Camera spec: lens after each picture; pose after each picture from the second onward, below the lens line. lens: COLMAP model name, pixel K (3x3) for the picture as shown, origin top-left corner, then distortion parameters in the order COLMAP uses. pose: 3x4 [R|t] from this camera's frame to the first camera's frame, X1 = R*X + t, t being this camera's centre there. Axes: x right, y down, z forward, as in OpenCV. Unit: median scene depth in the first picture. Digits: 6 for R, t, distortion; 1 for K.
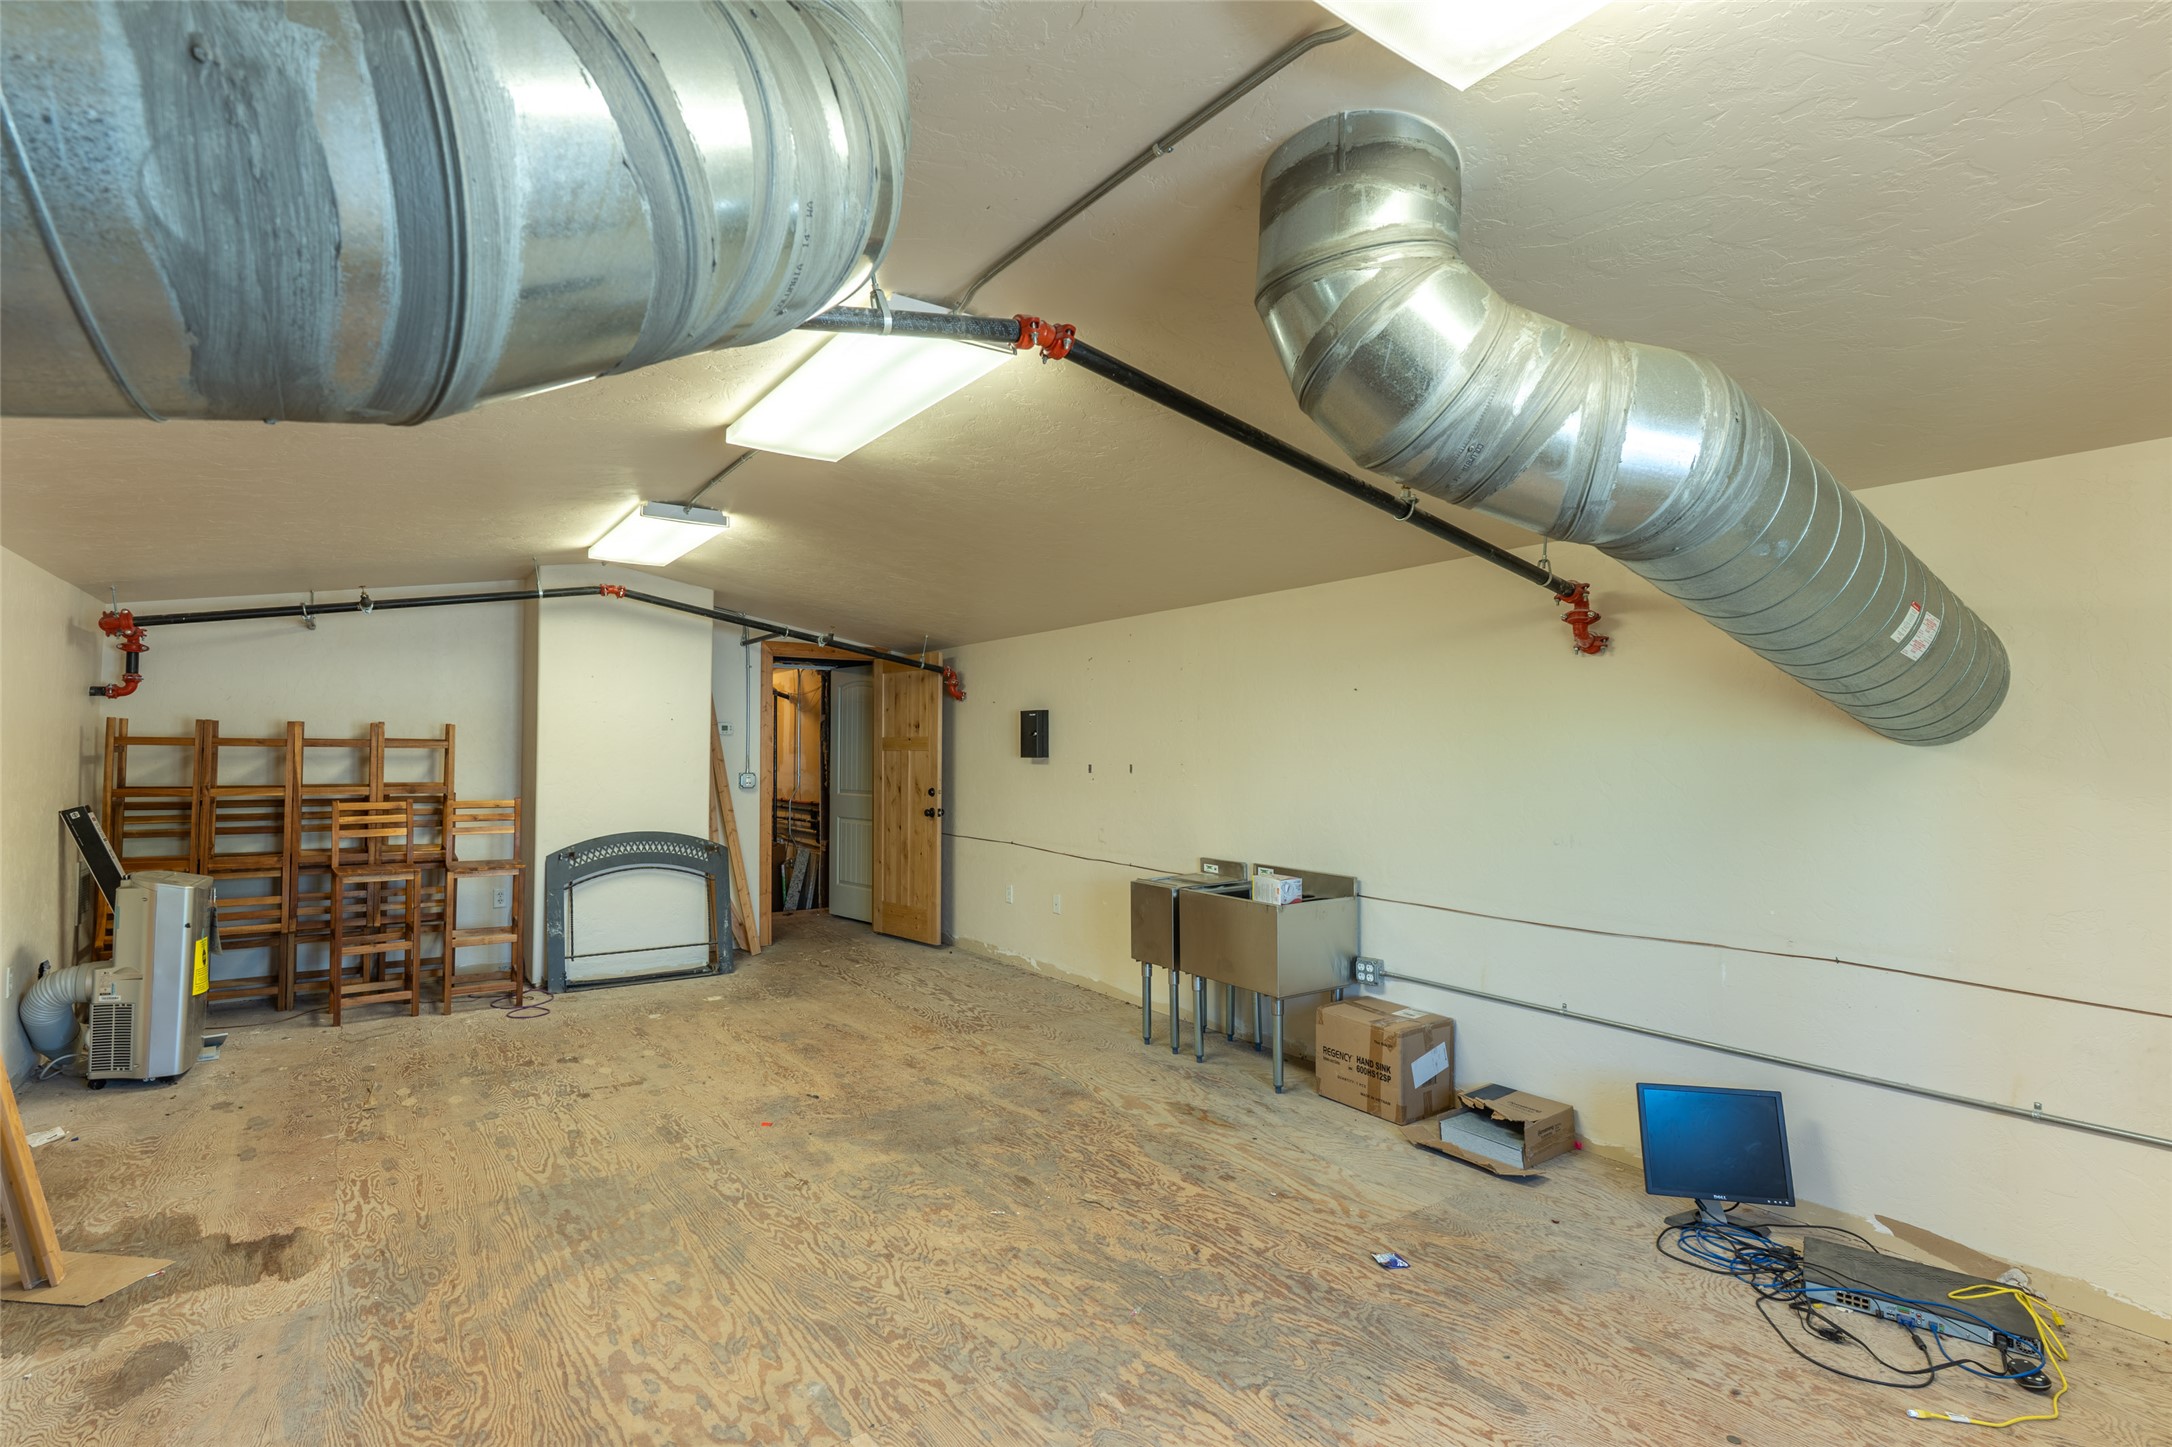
lens RADIAL K [[1034.1, 0, 1085.8], [0, 1034.1, 728.5], [0, 0, 1]] dist [0.003181, -0.000015]
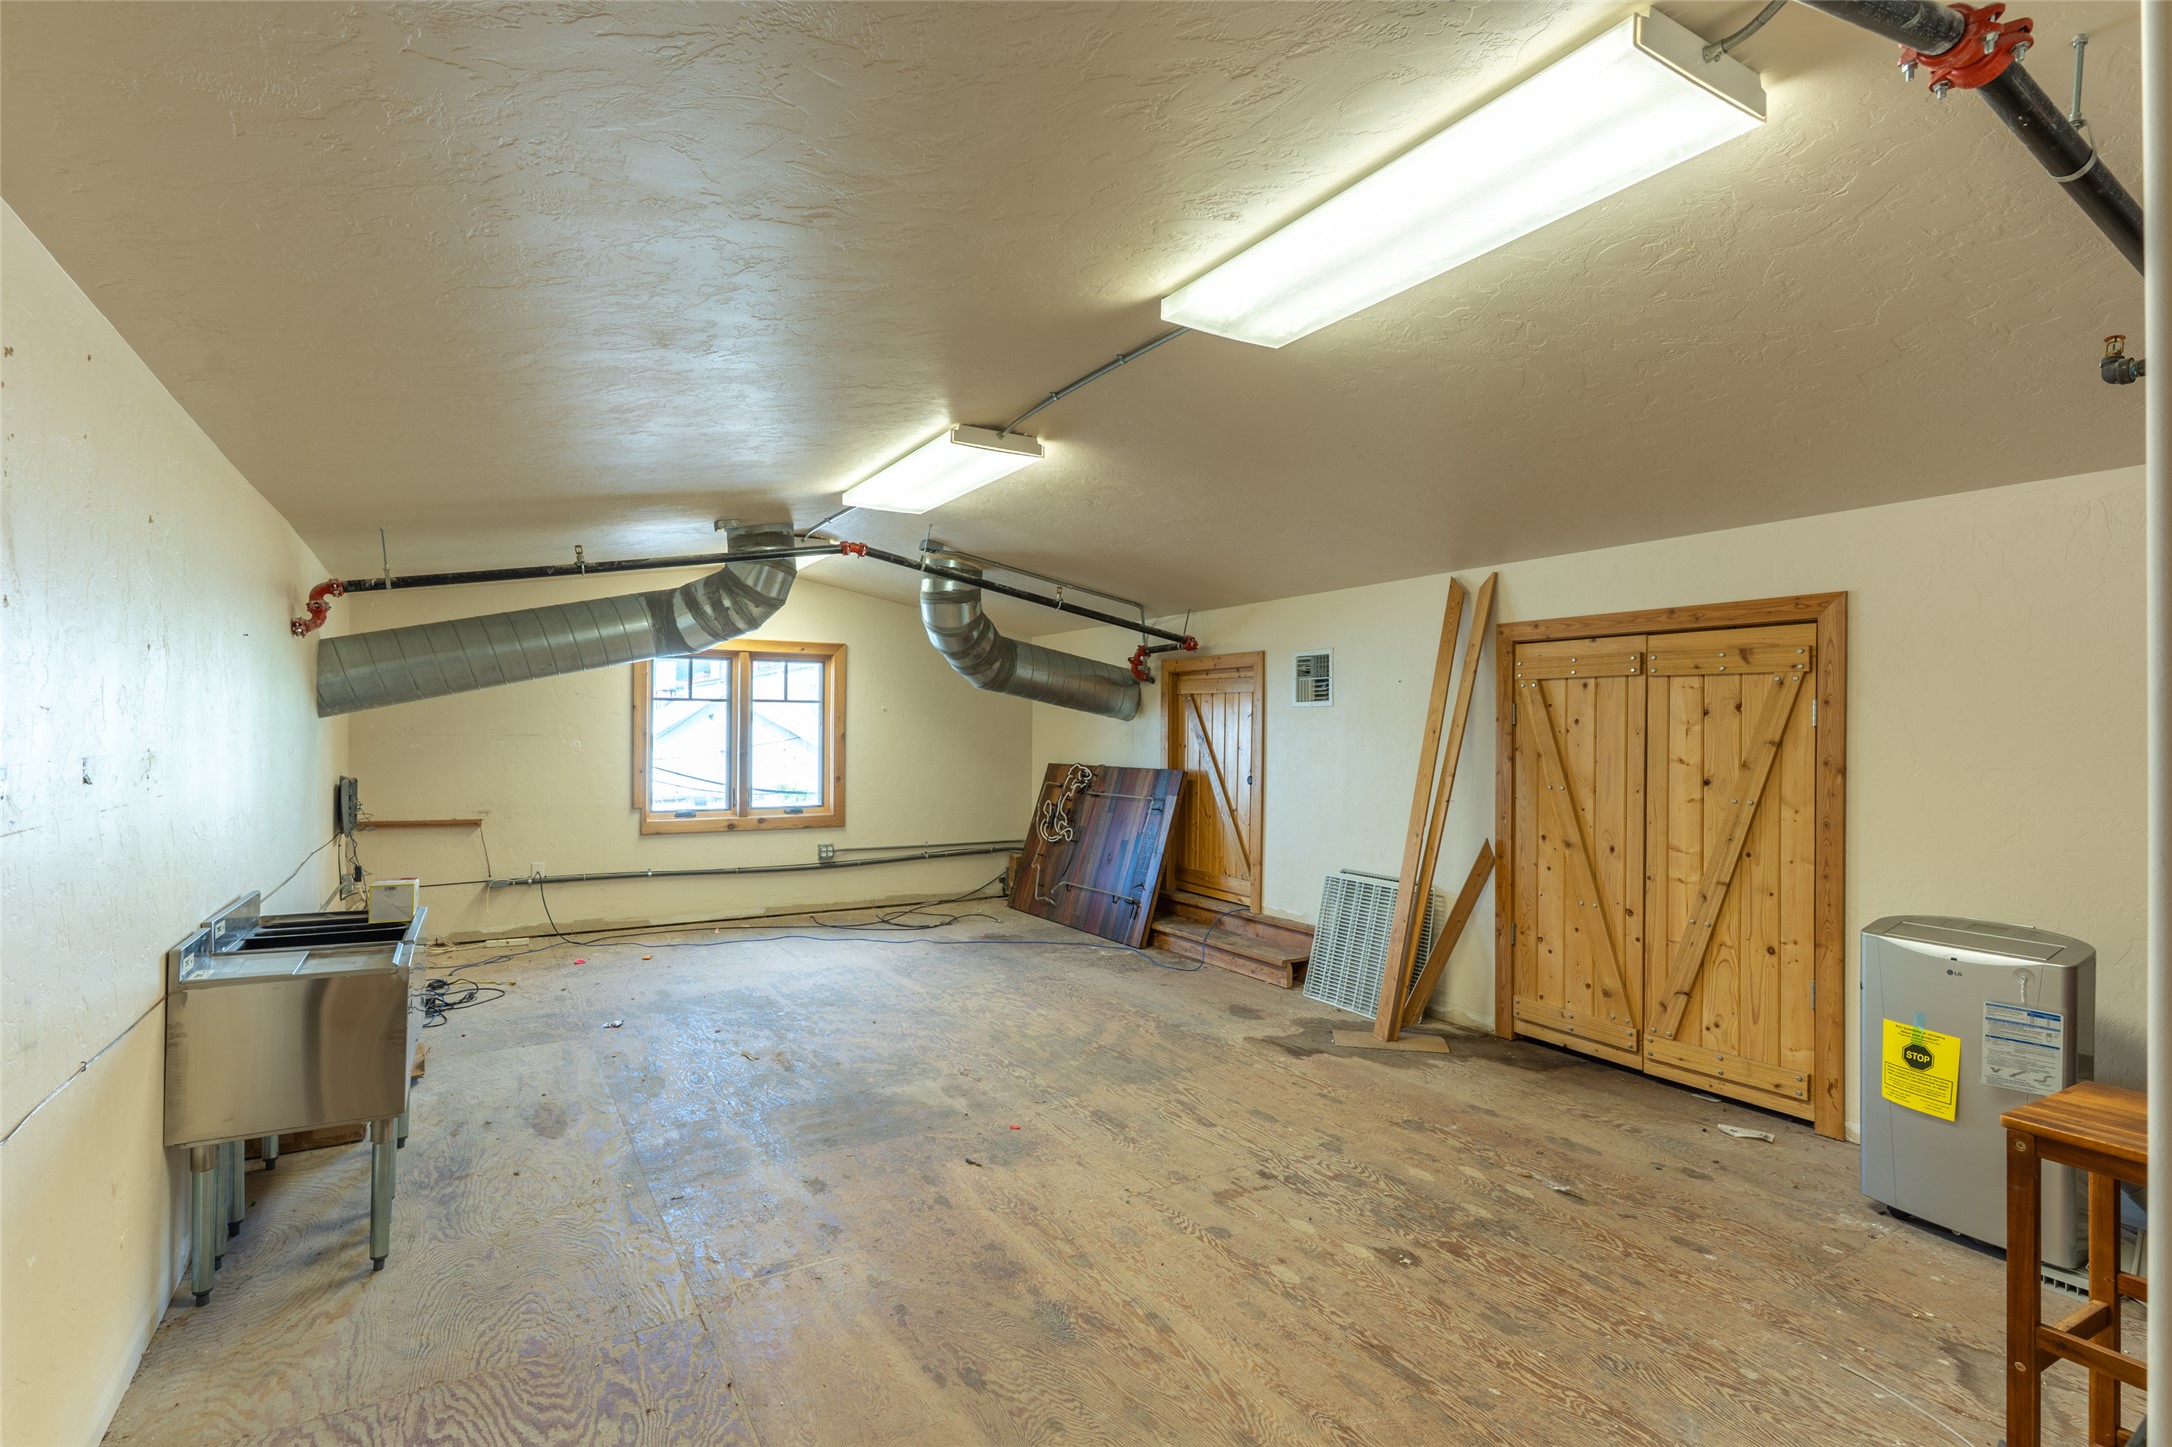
lens RADIAL K [[1034.1, 0, 1086.2], [0, 1034.1, 727.0], [0, 0, 1]] dist [0.003181, -0.000015]
pose [[-0.997420, -0.010205, 0.071064, -0.458339], [-0.012019, 0.999612, -0.025140, 0.046495], [-0.070780, -0.025929, -0.997155, 2.039640]]
